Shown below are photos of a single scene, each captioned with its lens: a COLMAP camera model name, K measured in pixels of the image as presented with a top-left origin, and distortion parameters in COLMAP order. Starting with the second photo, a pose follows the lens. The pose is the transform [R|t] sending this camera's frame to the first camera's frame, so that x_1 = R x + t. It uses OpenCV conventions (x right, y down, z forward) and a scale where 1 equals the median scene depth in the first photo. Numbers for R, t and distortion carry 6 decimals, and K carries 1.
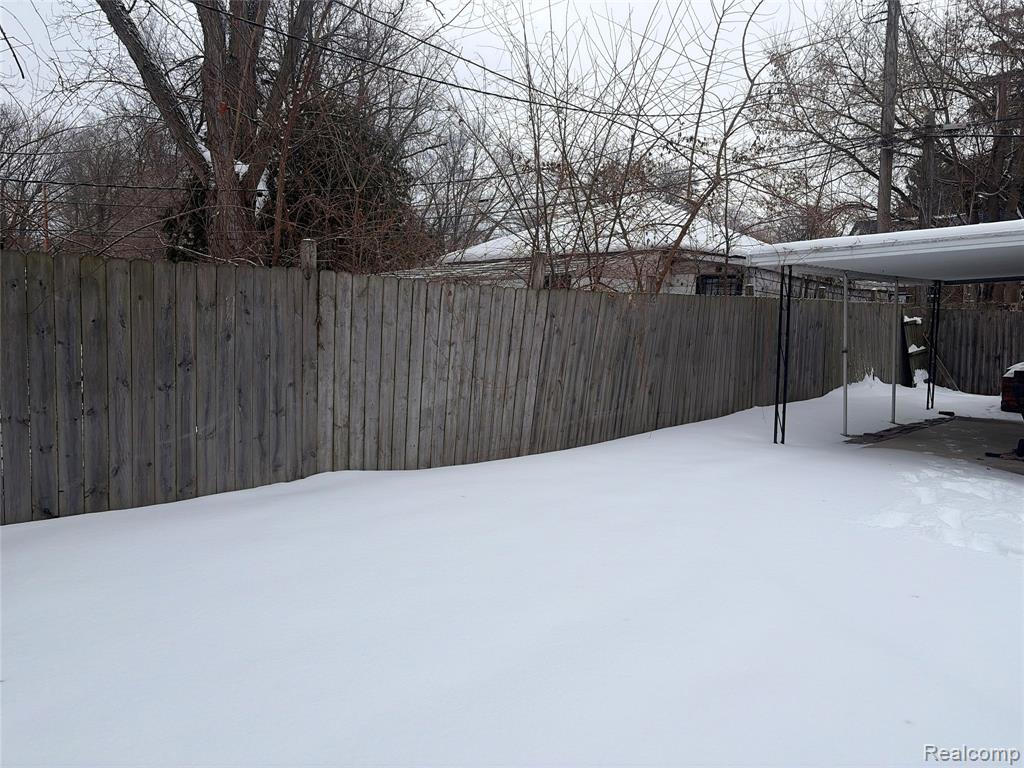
lens RADIAL K [[758.8, 0, 512.0], [0, 758.8, 384.0], [0, 0, 1]] dist [0.004931, -0.002887]
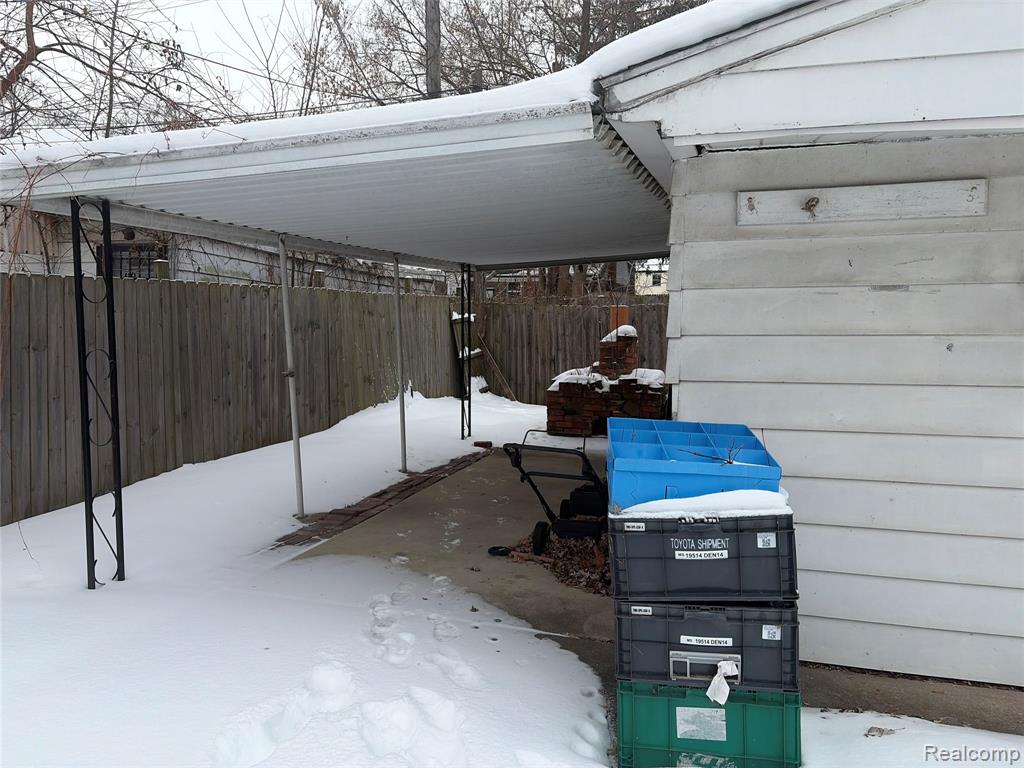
lens RADIAL K [[762.0, 0, 512.0], [0, 762.0, 384.0], [0, 0, 1]] dist [0.053165, -0.064397]
pose [[0.890116, -0.048617, 0.453133, 0.462347], [0.046650, 0.998791, 0.015523, -0.052548], [-0.453339, 0.007321, 0.891308, 0.573267]]
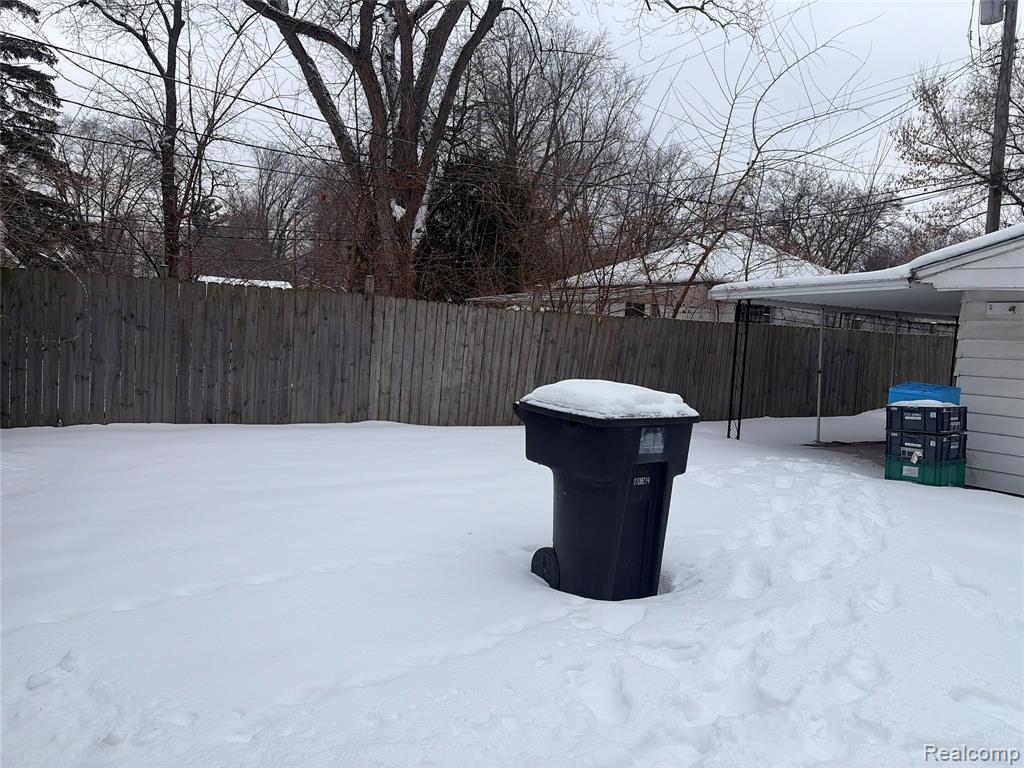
lens RADIAL K [[762.0, 0, 512.0], [0, 762.0, 384.0], [0, 0, 1]] dist [0.053165, -0.064397]
pose [[0.963695, 0.059888, -0.260201, 0.408021], [-0.066790, 0.997609, -0.017758, 0.043524], [0.258515, 0.034492, 0.965391, -0.433645]]
